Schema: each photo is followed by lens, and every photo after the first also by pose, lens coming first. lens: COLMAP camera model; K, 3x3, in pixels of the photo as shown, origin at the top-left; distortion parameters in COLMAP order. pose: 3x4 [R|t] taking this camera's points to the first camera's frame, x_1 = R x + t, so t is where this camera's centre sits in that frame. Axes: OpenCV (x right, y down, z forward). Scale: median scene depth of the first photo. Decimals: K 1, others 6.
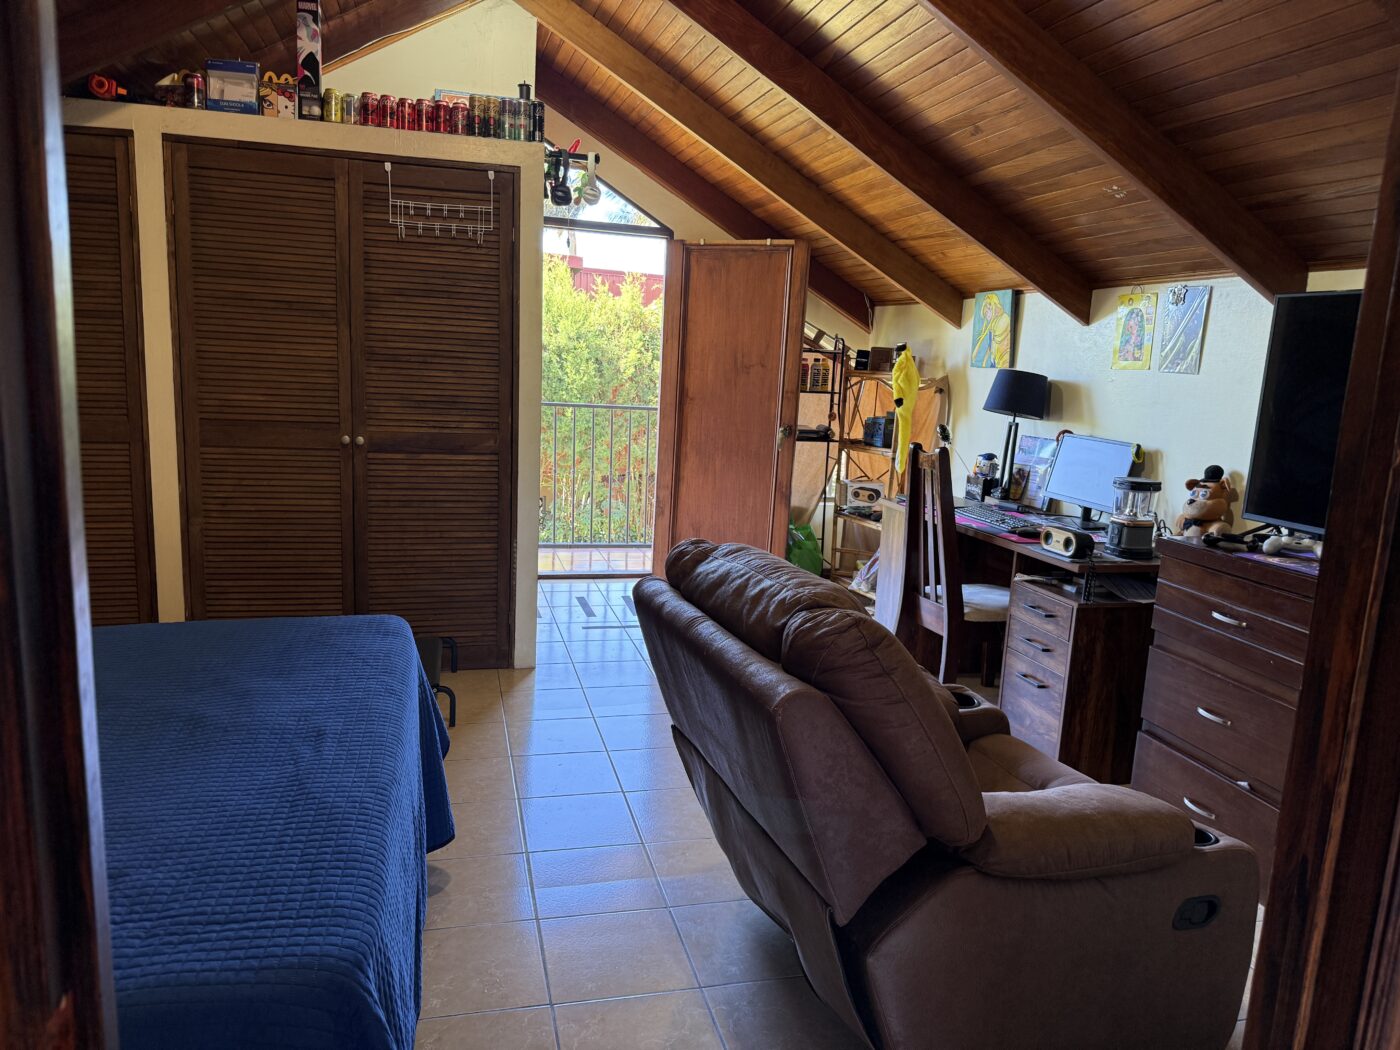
lens RADIAL K [[983.4, 0, 691.5], [0, 983.4, 522.8], [0, 0, 1]] dist [0.033194, -0.045968]
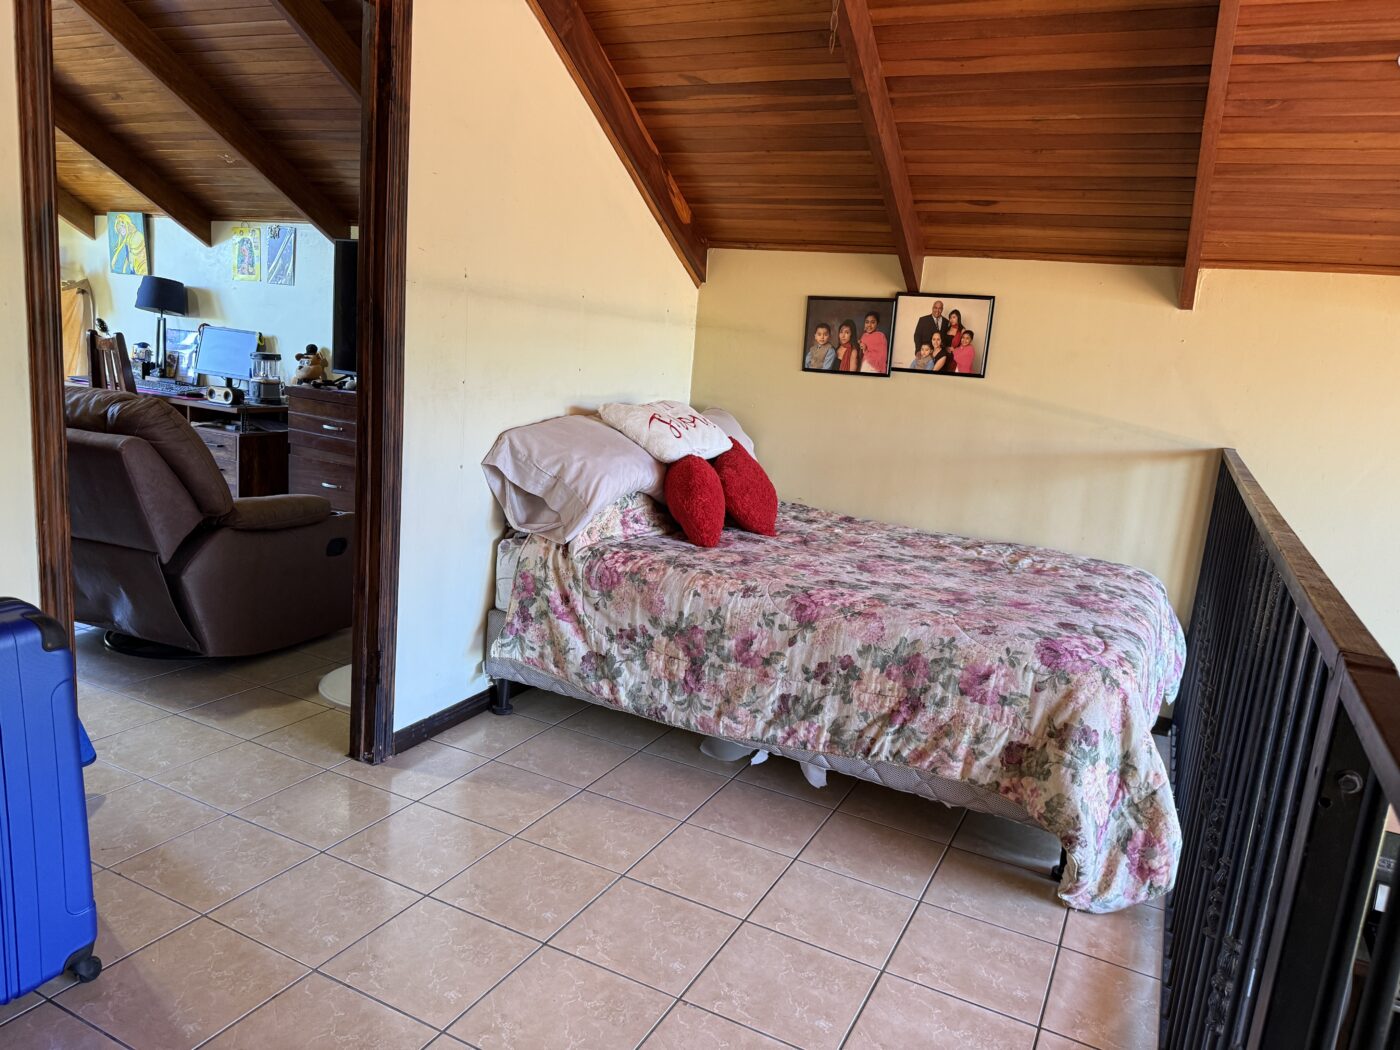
lens RADIAL K [[983.4, 0, 703.5], [0, 983.4, 522.5], [0, 0, 1]] dist [0.033194, -0.045968]
pose [[0.643536, -0.137806, 0.752908, -0.280823], [0.077209, 0.990329, 0.115269, 0.085344], [-0.761512, -0.016048, 0.647952, -0.479232]]
